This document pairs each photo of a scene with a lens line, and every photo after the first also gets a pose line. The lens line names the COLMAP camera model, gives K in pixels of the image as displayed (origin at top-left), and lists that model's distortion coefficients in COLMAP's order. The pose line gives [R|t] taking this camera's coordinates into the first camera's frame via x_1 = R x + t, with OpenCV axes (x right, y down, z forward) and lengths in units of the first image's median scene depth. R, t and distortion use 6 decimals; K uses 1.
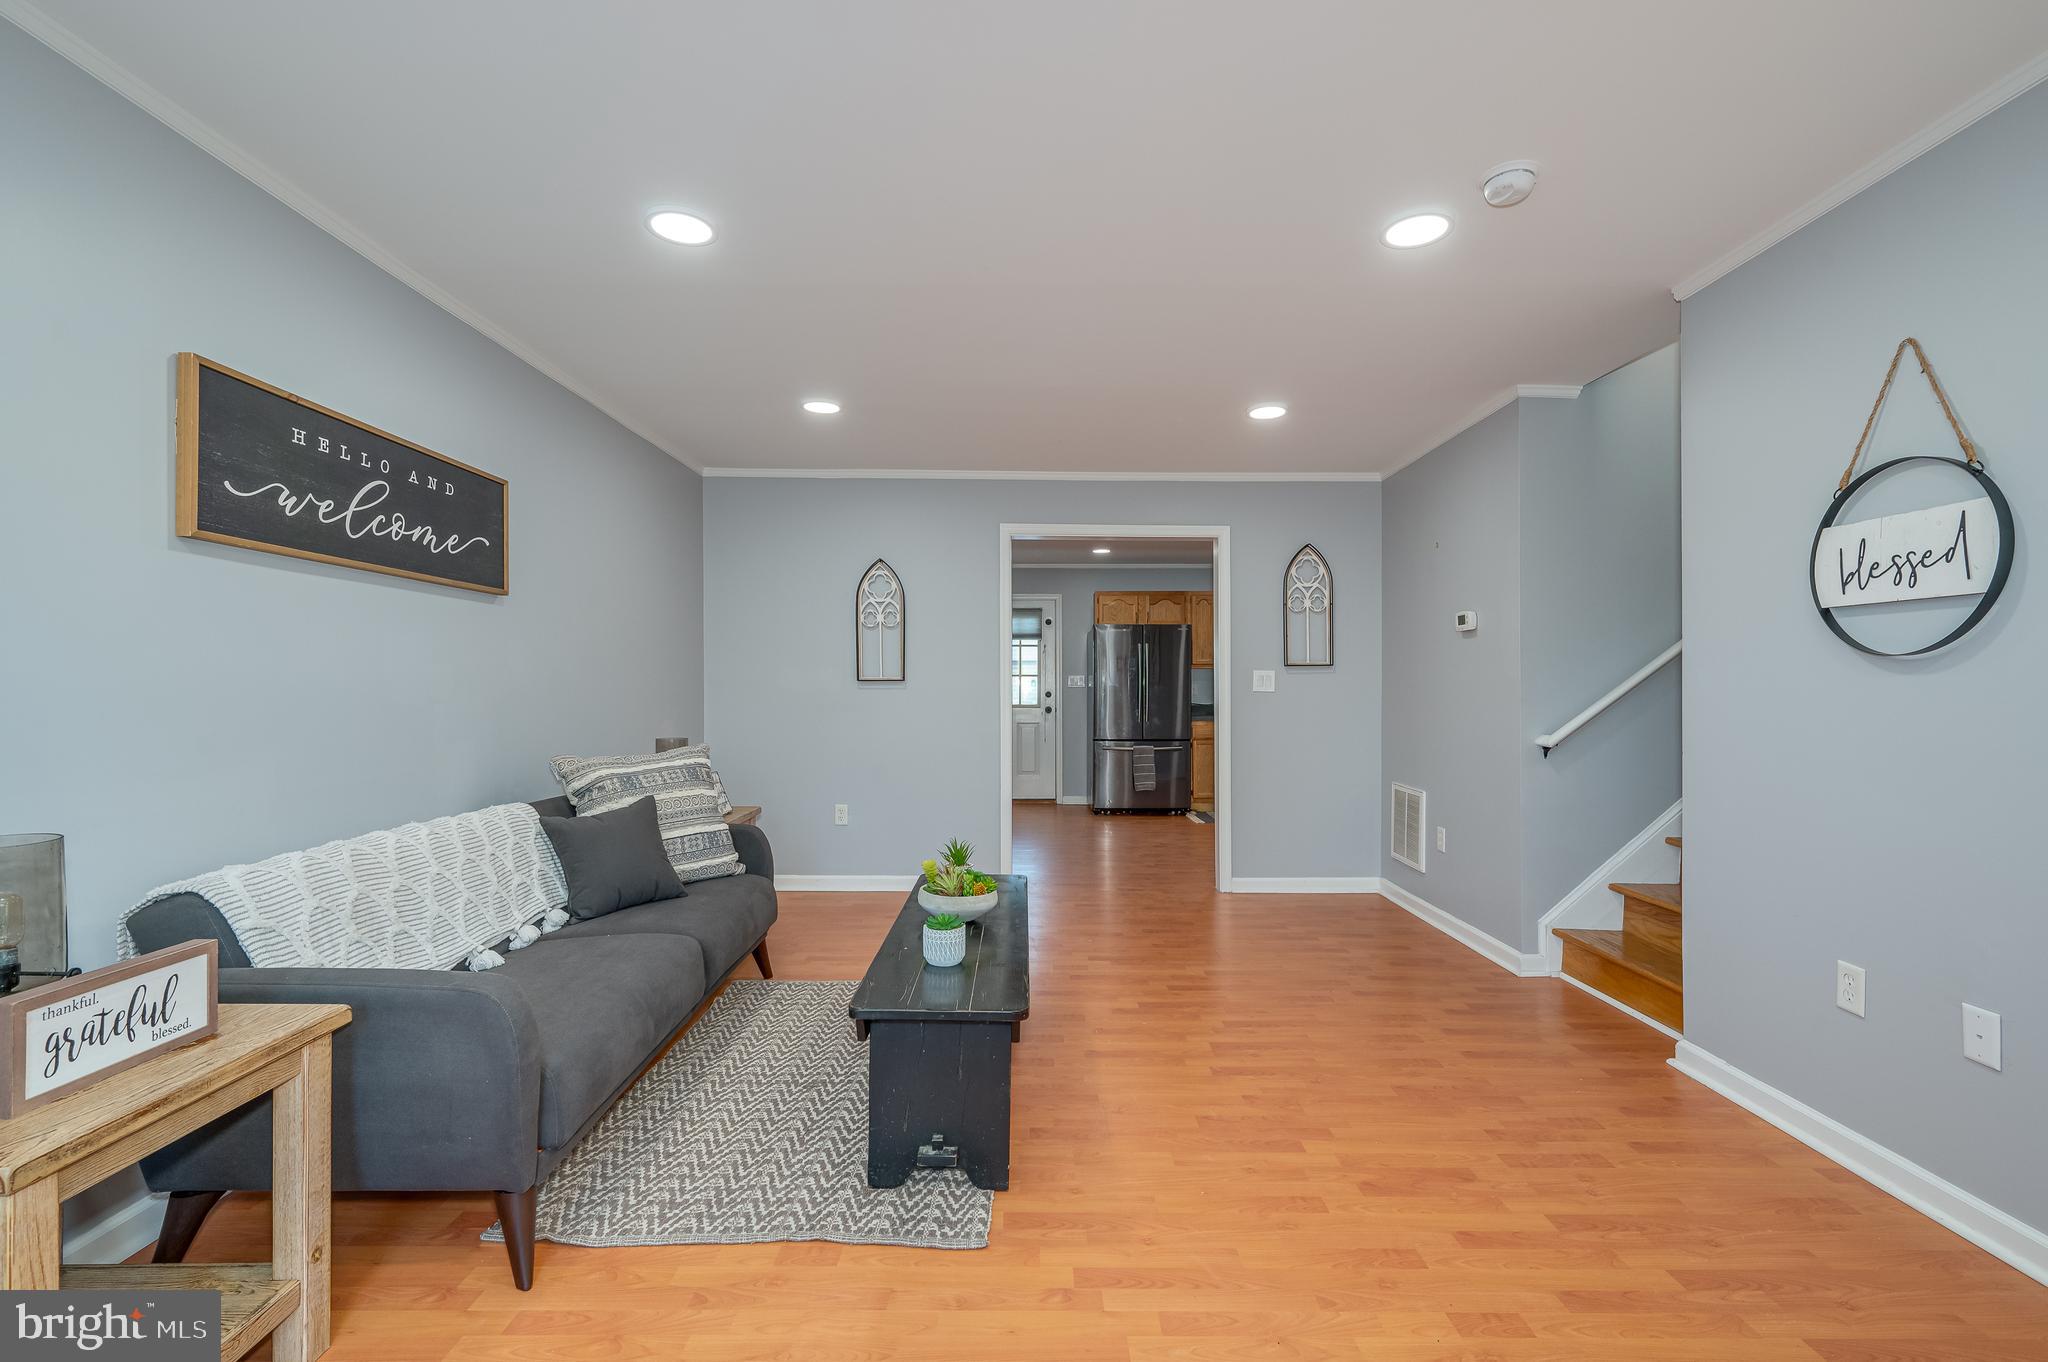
lens RADIAL K [[906.9, 0, 1020.6], [0, 906.9, 695.5], [0, 0, 1]] dist [-0.002026, -0.000344]
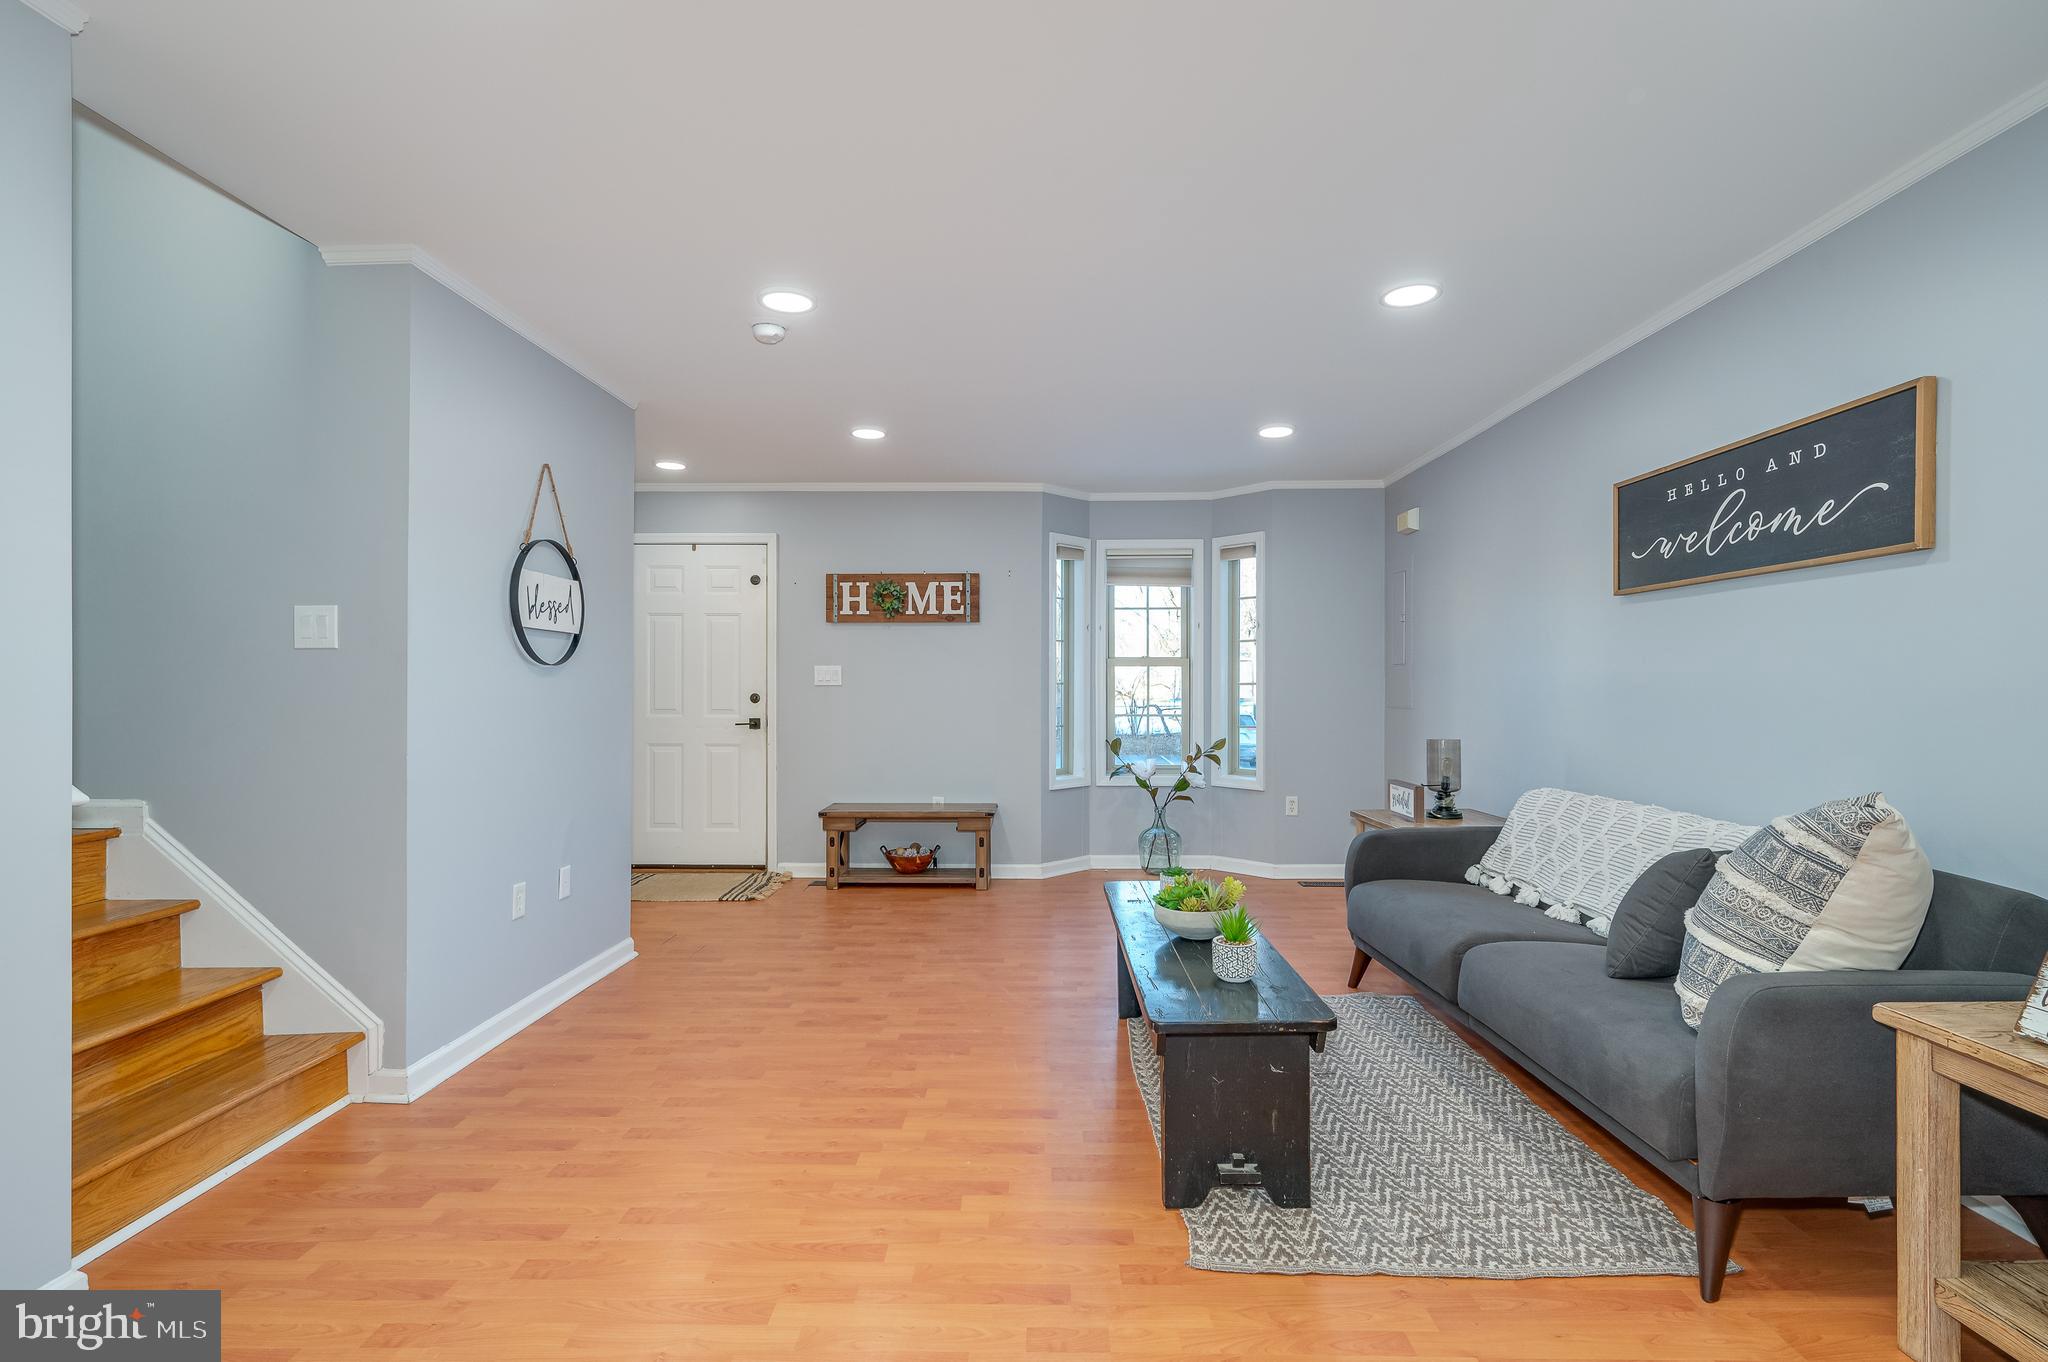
lens RADIAL K [[951.8, 0, 1034.9], [0, 951.8, 701.6], [0, 0, 1]] dist [-0.000189, 0.000380]
pose [[-0.999983, -0.002020, 0.005410, 0.092655], [-0.001884, 0.999684, 0.025084, -0.017908], [-0.005459, 0.025074, -0.999671, 2.004357]]
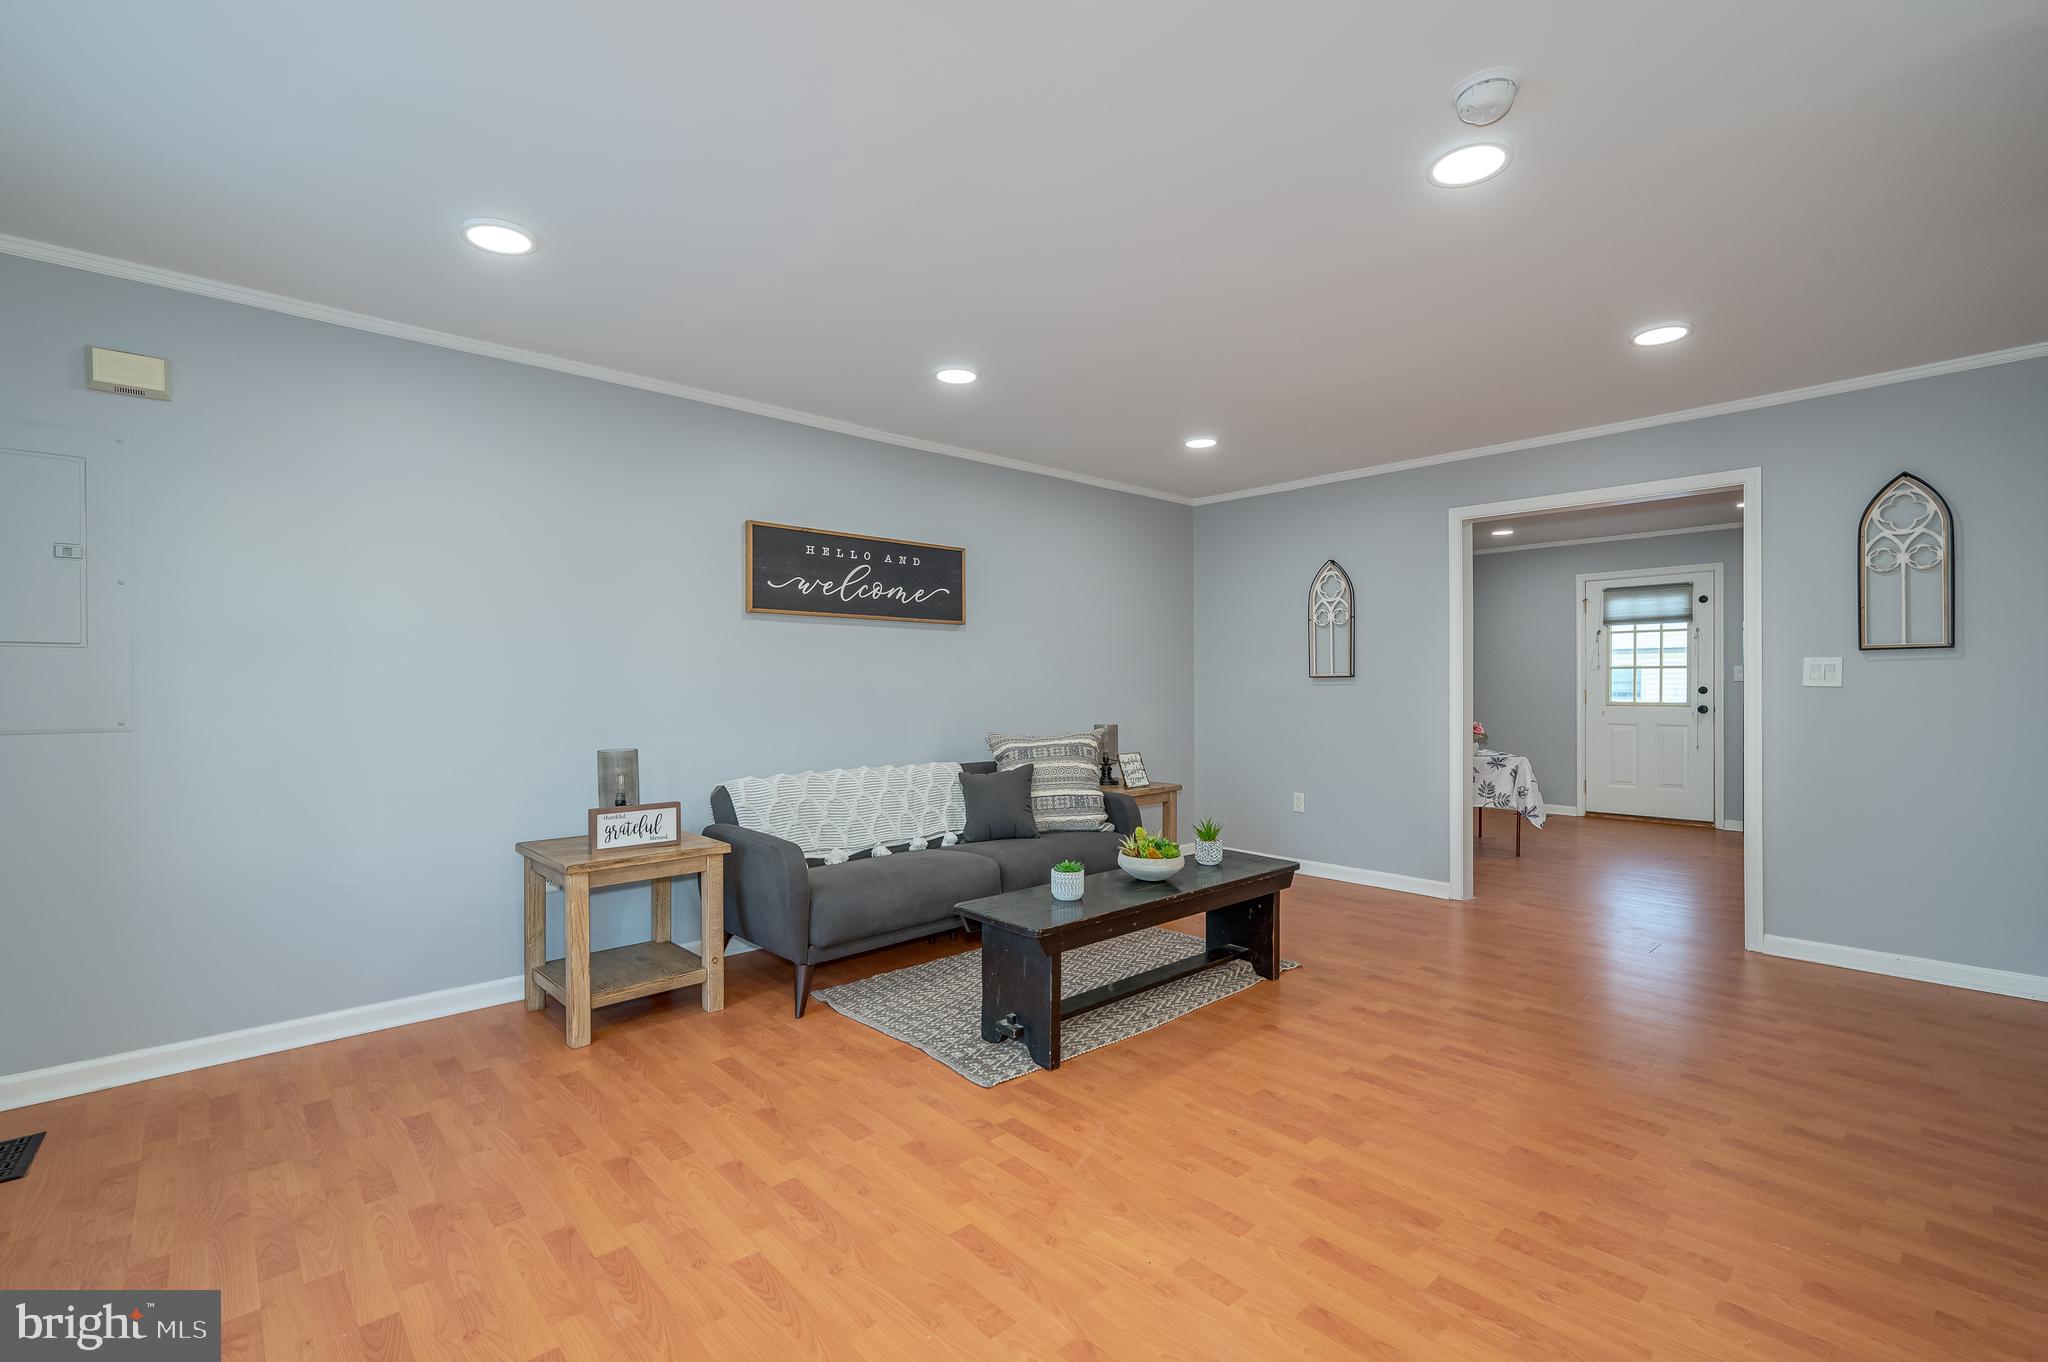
lens RADIAL K [[906.9, 0, 1019.8], [0, 906.9, 691.1], [0, 0, 1]] dist [-0.002026, -0.000344]
pose [[0.673048, 0.002726, -0.739594, 0.711496], [-0.001046, 0.999996, 0.002734, -0.005022], [0.739598, -0.001067, 0.673048, 0.066877]]
